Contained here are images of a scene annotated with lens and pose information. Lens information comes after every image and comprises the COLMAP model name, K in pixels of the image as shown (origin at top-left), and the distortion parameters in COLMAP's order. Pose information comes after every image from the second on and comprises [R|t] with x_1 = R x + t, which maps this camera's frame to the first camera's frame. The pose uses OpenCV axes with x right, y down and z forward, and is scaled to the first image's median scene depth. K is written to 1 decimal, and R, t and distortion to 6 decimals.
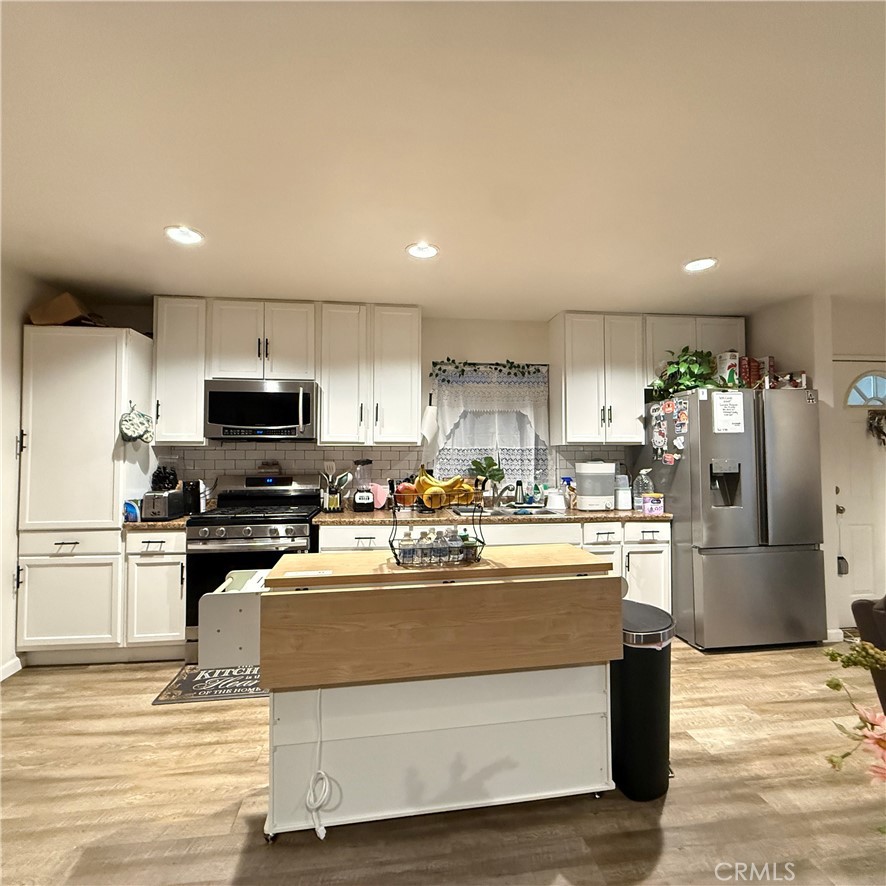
lens RADIAL K [[469.4, 0, 441.4], [0, 469.4, 443.8], [0, 0, 1]] dist [0.000834, 0.000064]
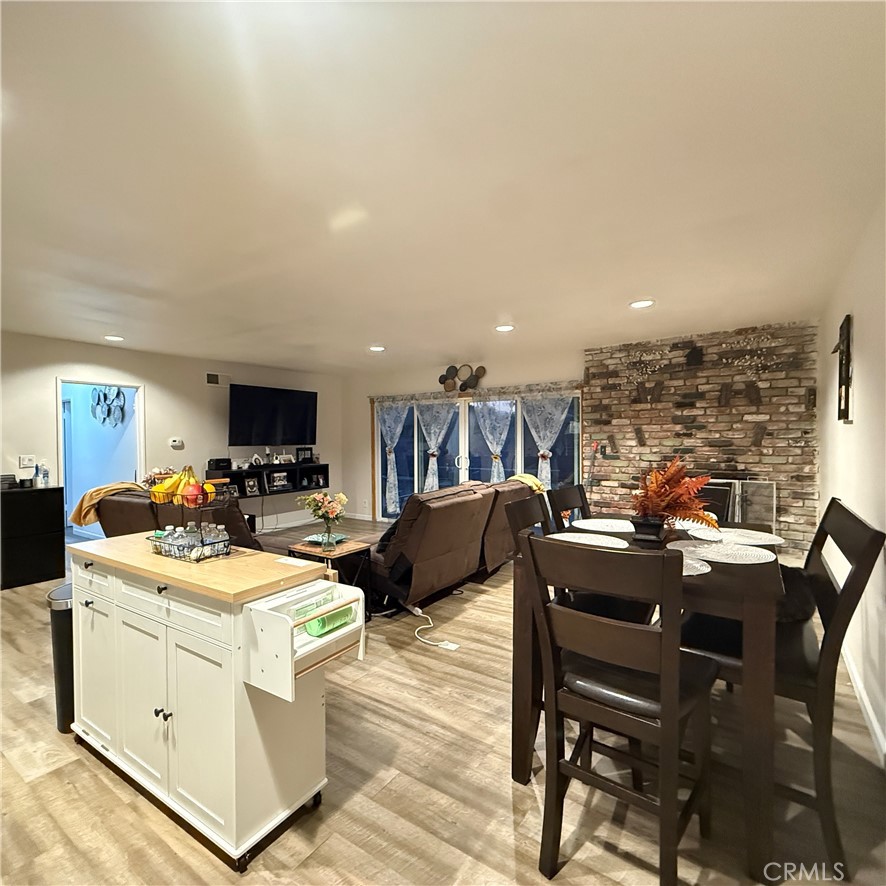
lens RADIAL K [[469.4, 0, 441.2], [0, 469.4, 443.7], [0, 0, 1]] dist [0.000834, 0.000064]
pose [[-0.744179, -0.000177, 0.667981, -0.712009], [-0.005233, 0.999971, -0.005566, 0.000638], [-0.667960, -0.007638, -0.744158, 0.881838]]
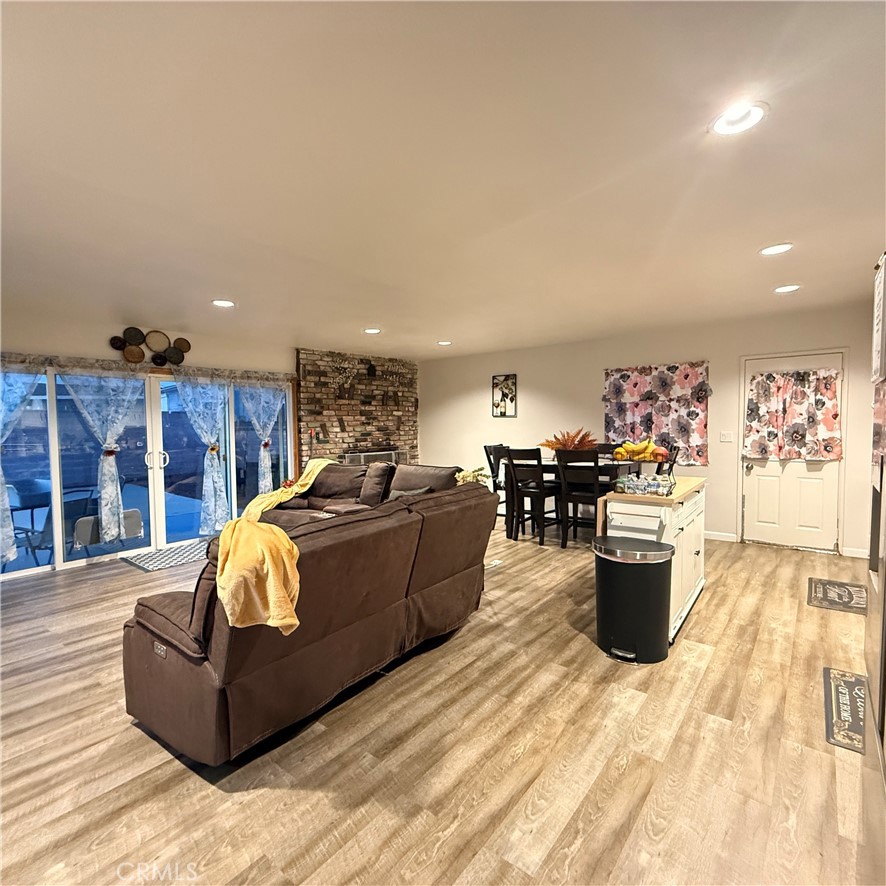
lens RADIAL K [[469.4, 0, 440.7], [0, 469.4, 443.3], [0, 0, 1]] dist [0.000834, 0.000064]
pose [[-0.726709, 0.041788, -0.685674, 1.168110], [0.032130, 0.999123, 0.026838, 0.005535], [0.686194, -0.002527, -0.727414, 1.089414]]
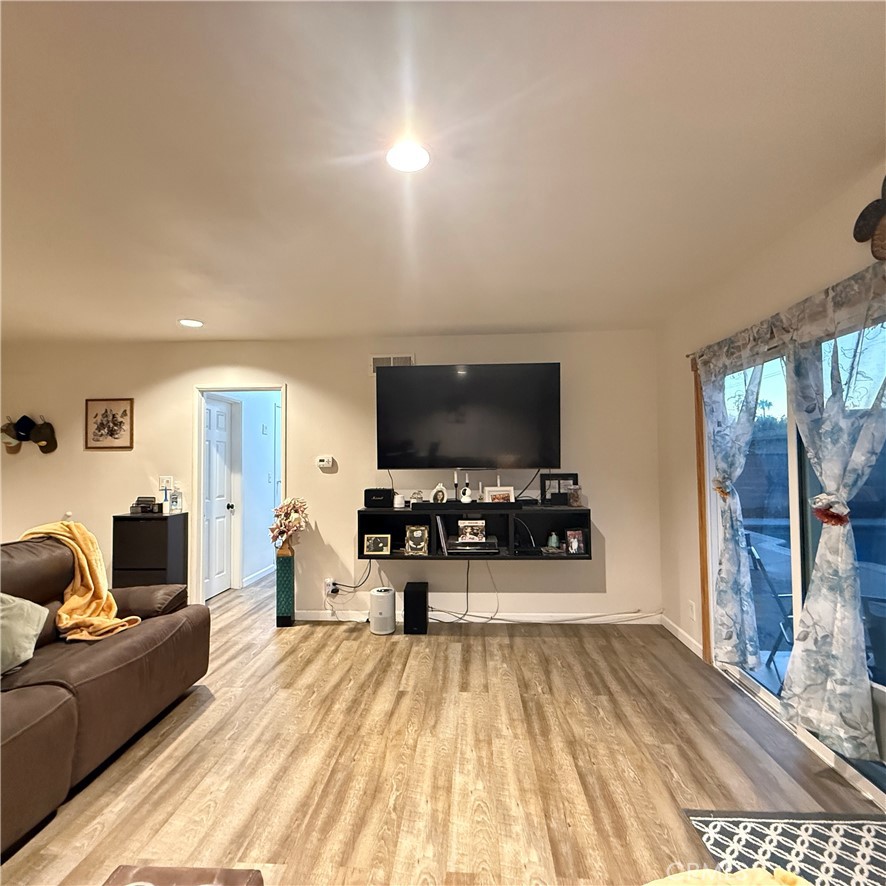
lens RADIAL K [[469.4, 0, 441.9], [0, 469.4, 443.1], [0, 0, 1]] dist [0.000834, 0.000064]
pose [[0.197363, 0.037725, 0.979604, 0.163654], [-0.014232, 0.999264, -0.035615, -0.022698], [-0.980227, -0.006912, 0.197754, -0.453096]]
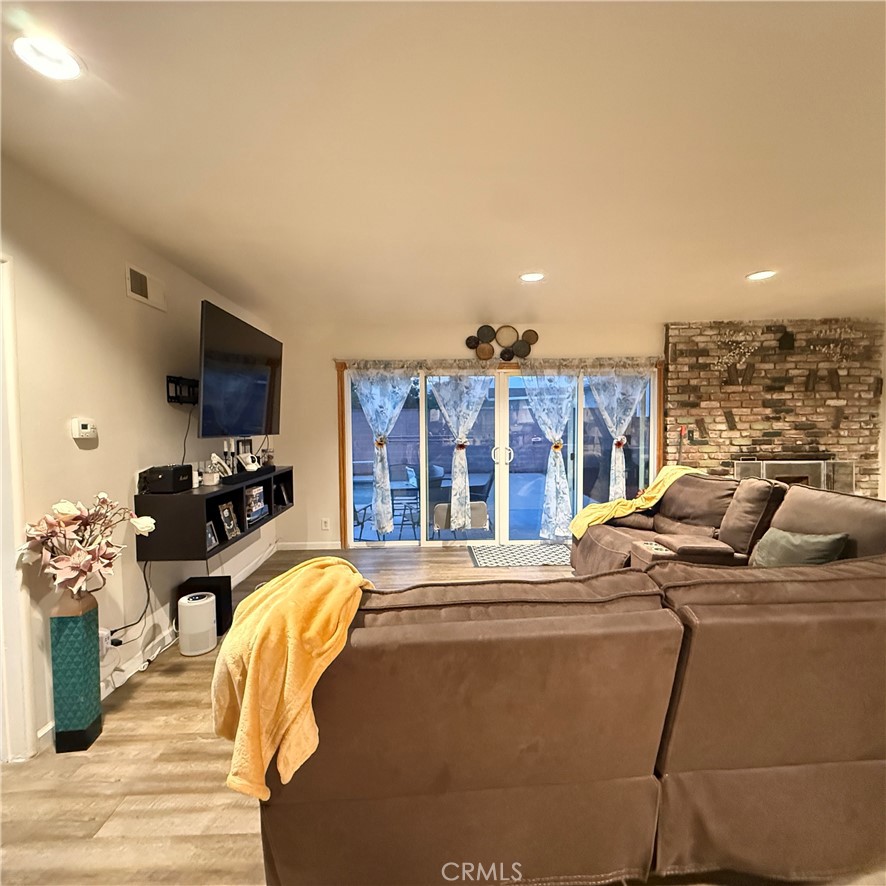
lens RADIAL K [[469.4, 0, 441.0], [0, 469.4, 444.0], [0, 0, 1]] dist [0.000834, 0.000064]
pose [[-0.994921, 0.008614, 0.100287, 0.794178], [0.010418, 0.999793, 0.017481, 0.005523], [-0.100116, 0.018437, -0.994805, 0.856101]]
